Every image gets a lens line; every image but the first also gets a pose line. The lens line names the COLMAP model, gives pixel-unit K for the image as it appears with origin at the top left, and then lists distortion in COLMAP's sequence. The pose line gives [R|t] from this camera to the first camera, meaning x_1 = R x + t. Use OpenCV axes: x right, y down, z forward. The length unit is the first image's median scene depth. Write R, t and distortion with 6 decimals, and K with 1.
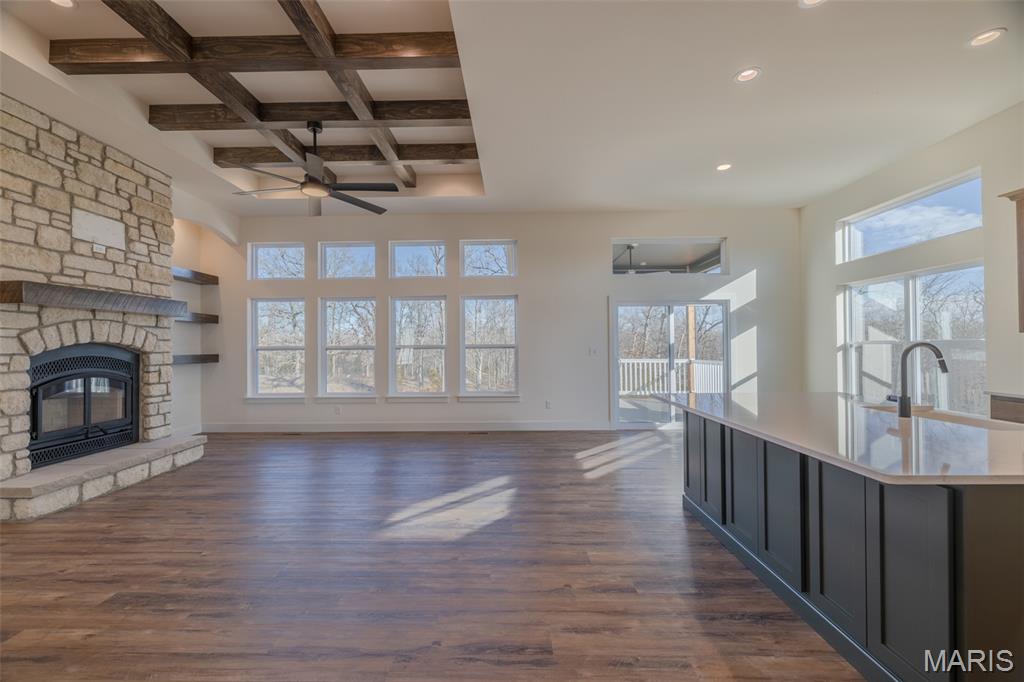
lens RADIAL K [[432.4, 0, 508.2], [0, 432.4, 342.0], [0, 0, 1]] dist [0.002806, -0.000506]
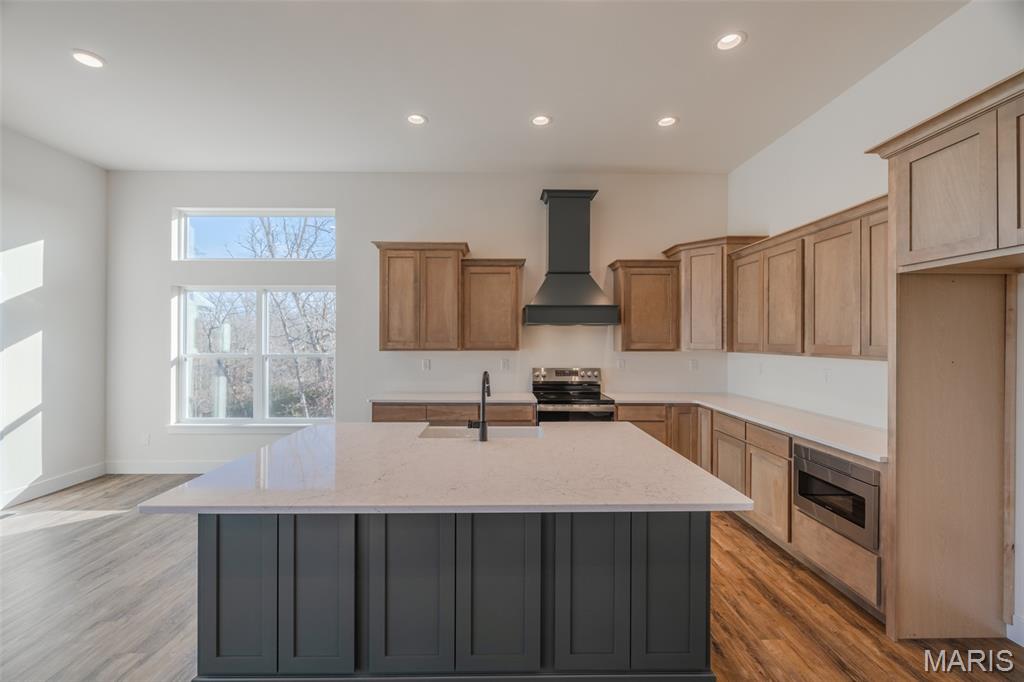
lens RADIAL K [[432.4, 0, 499.0], [0, 432.4, 340.0], [0, 0, 1]] dist [0.002806, -0.000506]
pose [[-0.007827, 0.009439, 0.999925, -0.082094], [-0.011639, 0.999887, -0.009529, -0.036875], [-0.999902, -0.011713, -0.007716, 0.511768]]
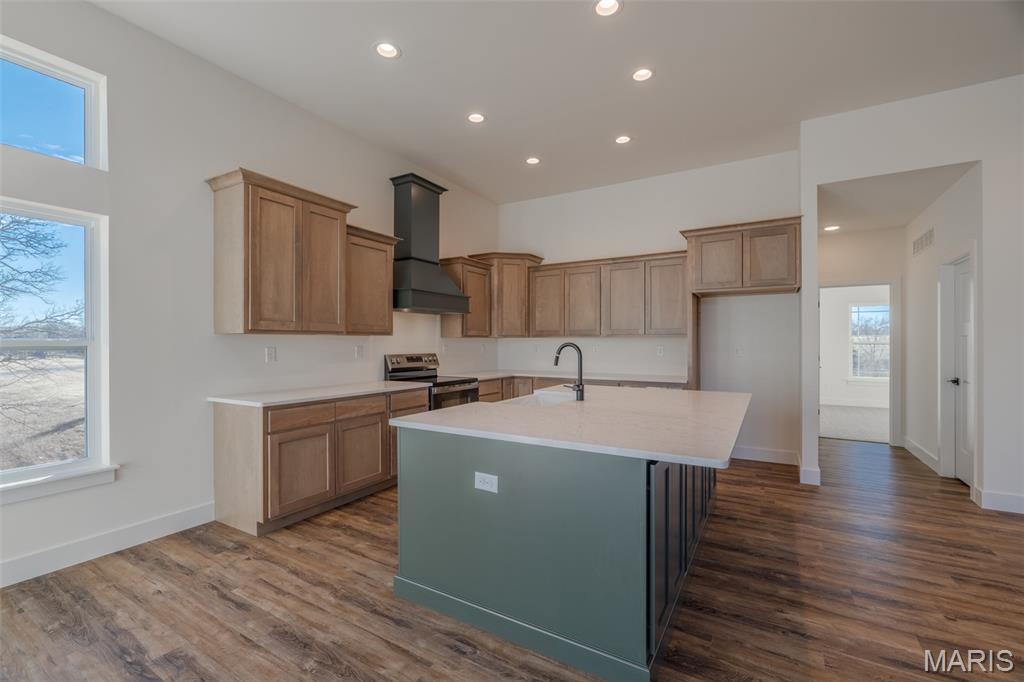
lens RADIAL K [[432.4, 0, 515.4], [0, 432.4, 344.3], [0, 0, 1]] dist [0.002806, -0.000506]
pose [[-0.857642, 0.009652, 0.514157, 0.230417], [0.004842, 0.999931, -0.010694, 0.010909], [-0.514225, -0.006682, -0.857629, 1.169940]]
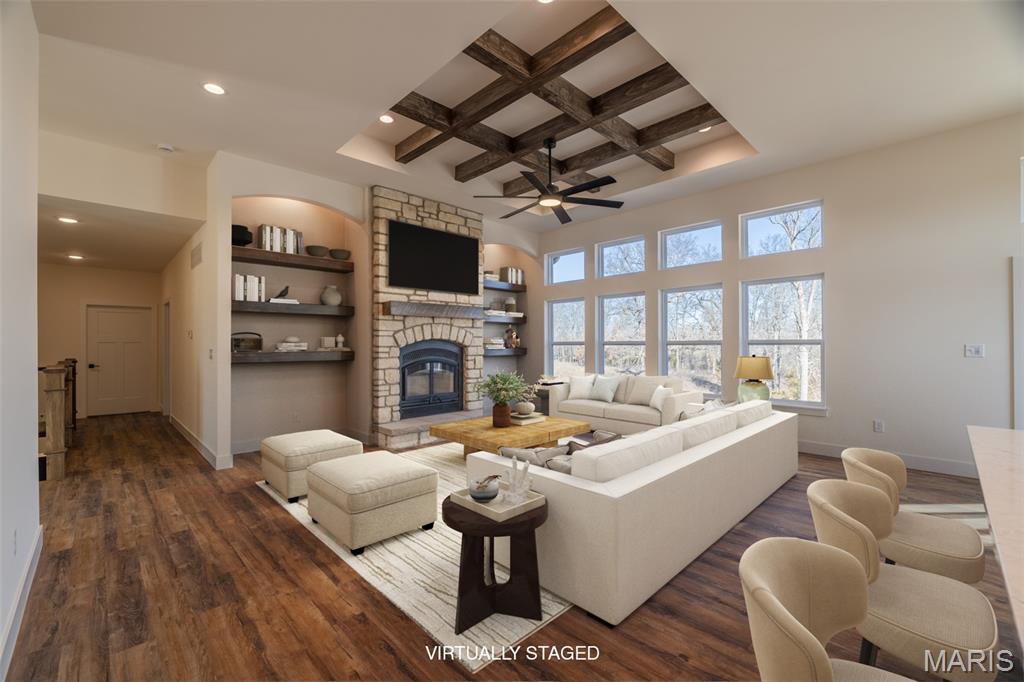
lens RADIAL K [[432.4, 0, 501.8], [0, 432.4, 342.6], [0, 0, 1]] dist [0.002806, -0.000506]
pose [[0.700322, 0.004125, -0.713815, 0.241360], [0.005038, 0.999930, 0.010721, -0.001260], [0.713810, -0.011105, 0.700252, 0.127390]]
